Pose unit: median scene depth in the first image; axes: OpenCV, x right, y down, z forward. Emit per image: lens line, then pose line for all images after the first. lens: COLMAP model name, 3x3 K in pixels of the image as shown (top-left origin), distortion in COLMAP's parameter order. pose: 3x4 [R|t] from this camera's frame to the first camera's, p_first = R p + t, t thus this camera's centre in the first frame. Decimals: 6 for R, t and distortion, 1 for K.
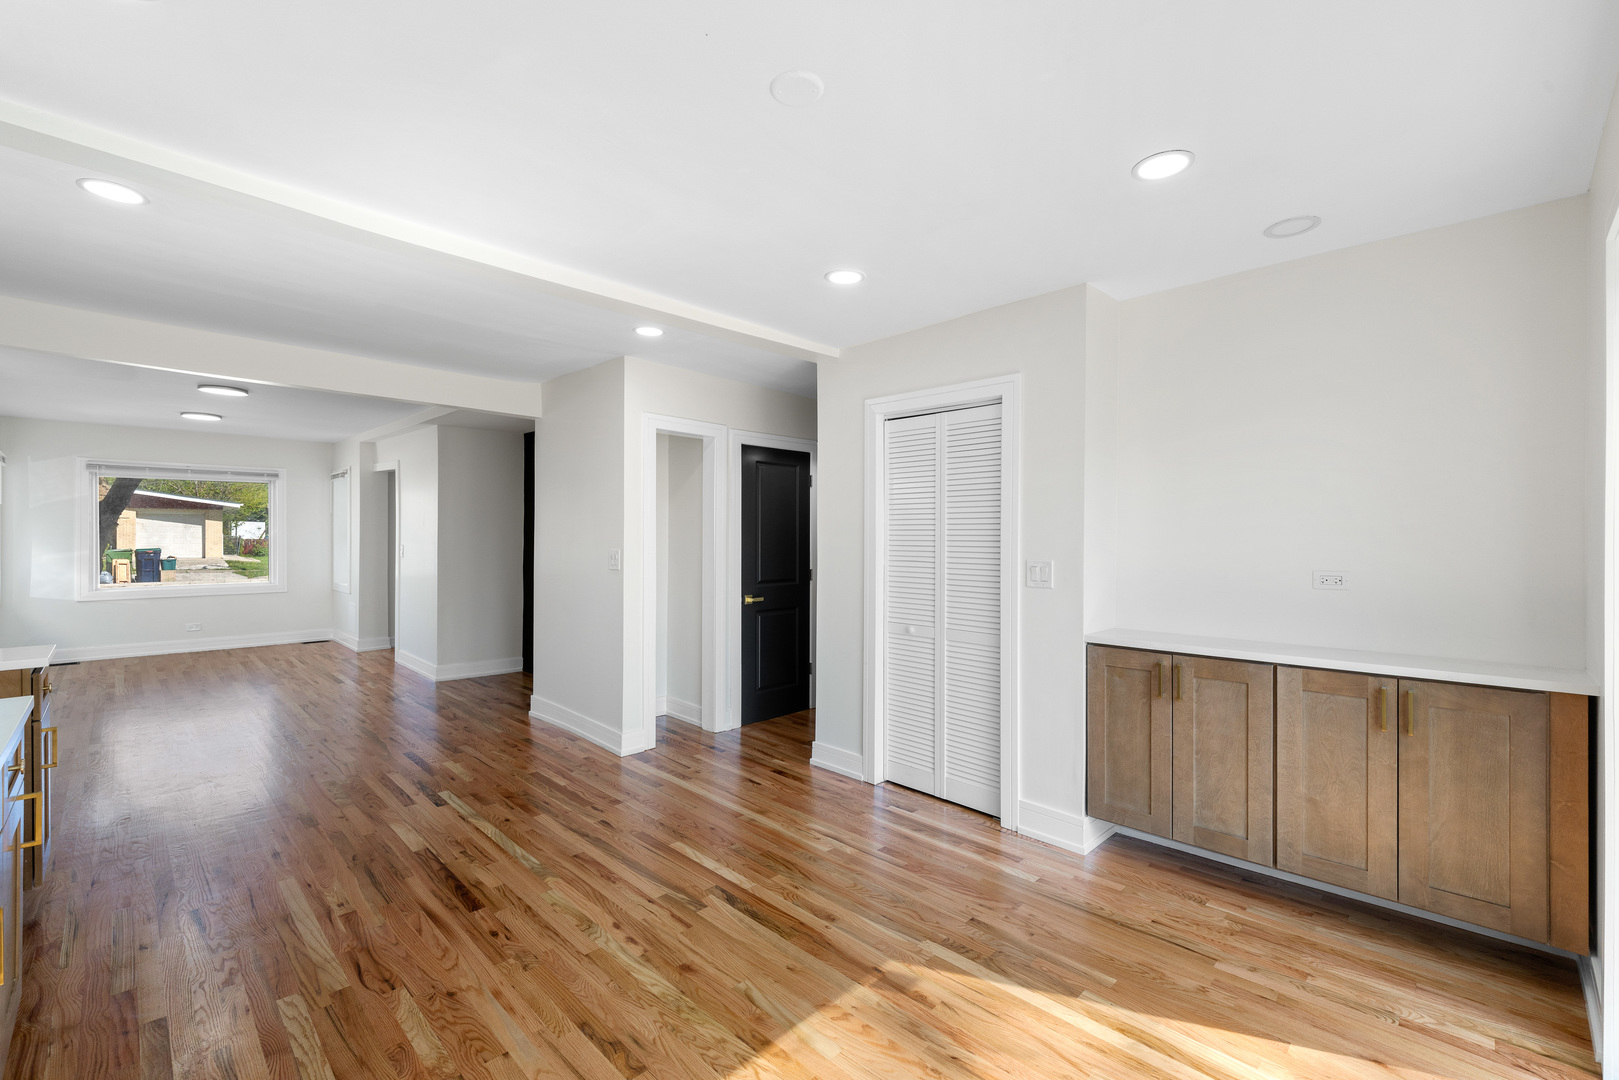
lens RADIAL K [[688.6, 0, 811.8], [0, 688.6, 535.8], [0, 0, 1]] dist [0.000704, -0.000050]
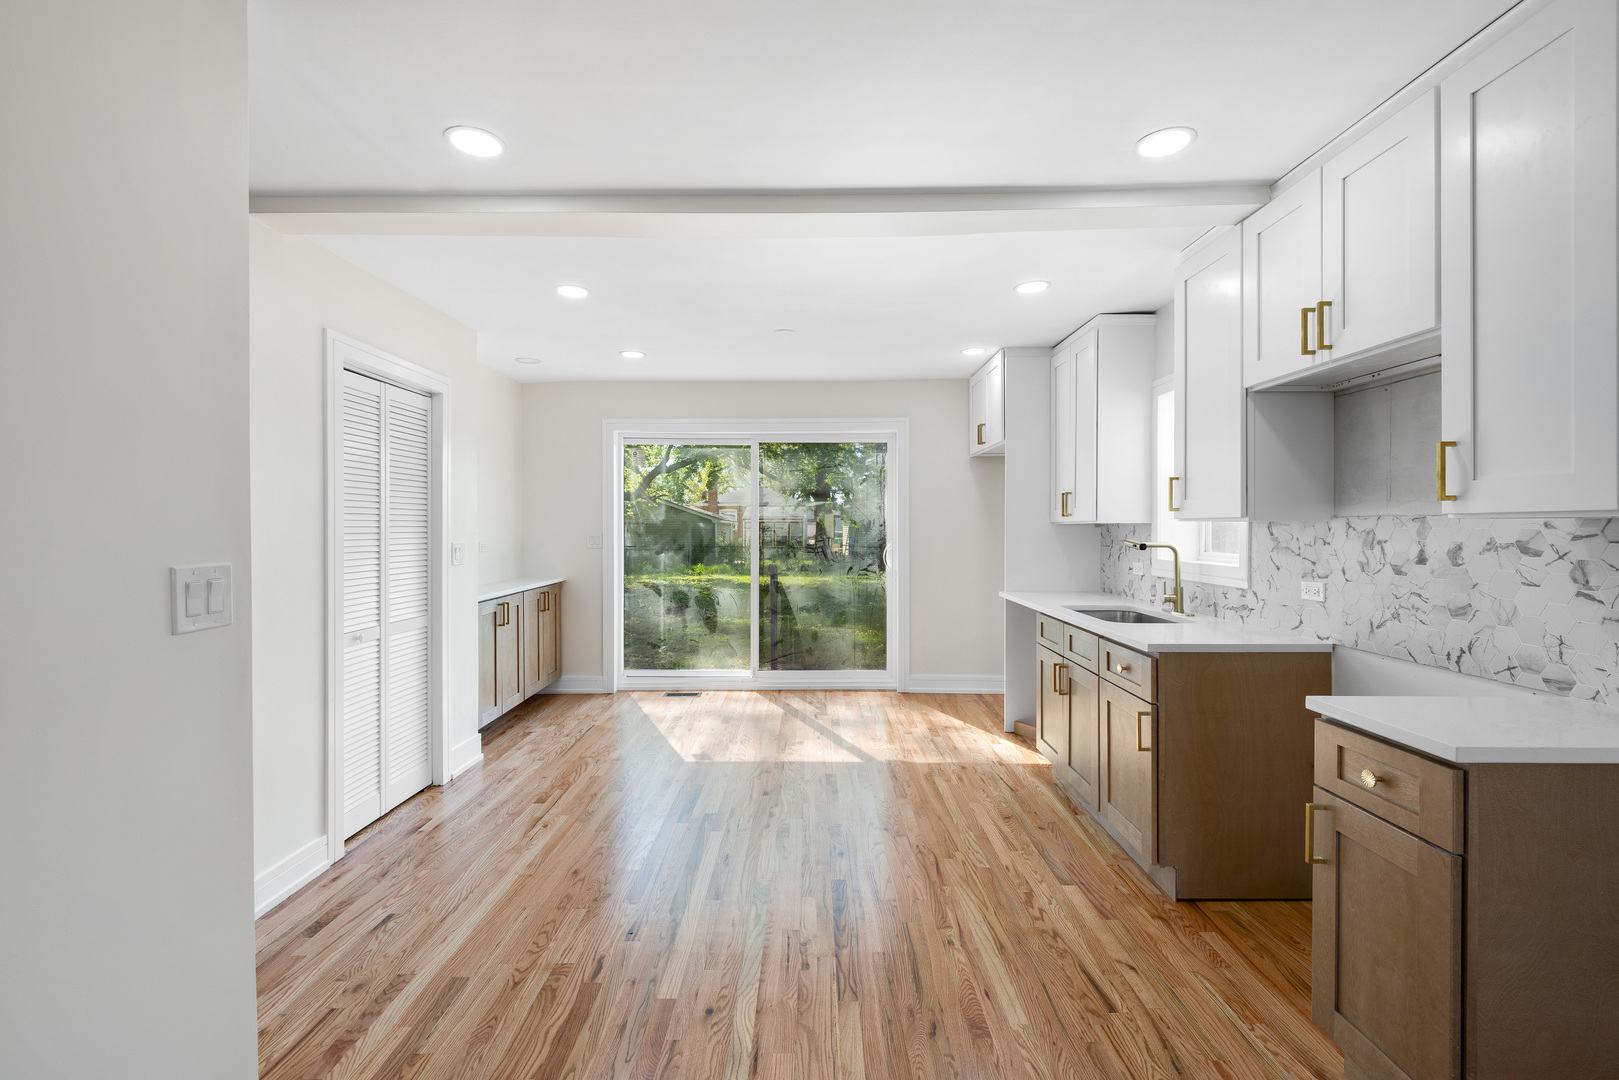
lens RADIAL K [[688.6, 0, 809.2], [0, 688.6, 531.9], [0, 0, 1]] dist [0.000704, -0.000050]
pose [[-0.700429, -0.008283, 0.713674, -1.026301], [0.000917, 0.999921, 0.012505, 0.004051], [-0.713721, 0.009413, -0.700367, 1.512145]]
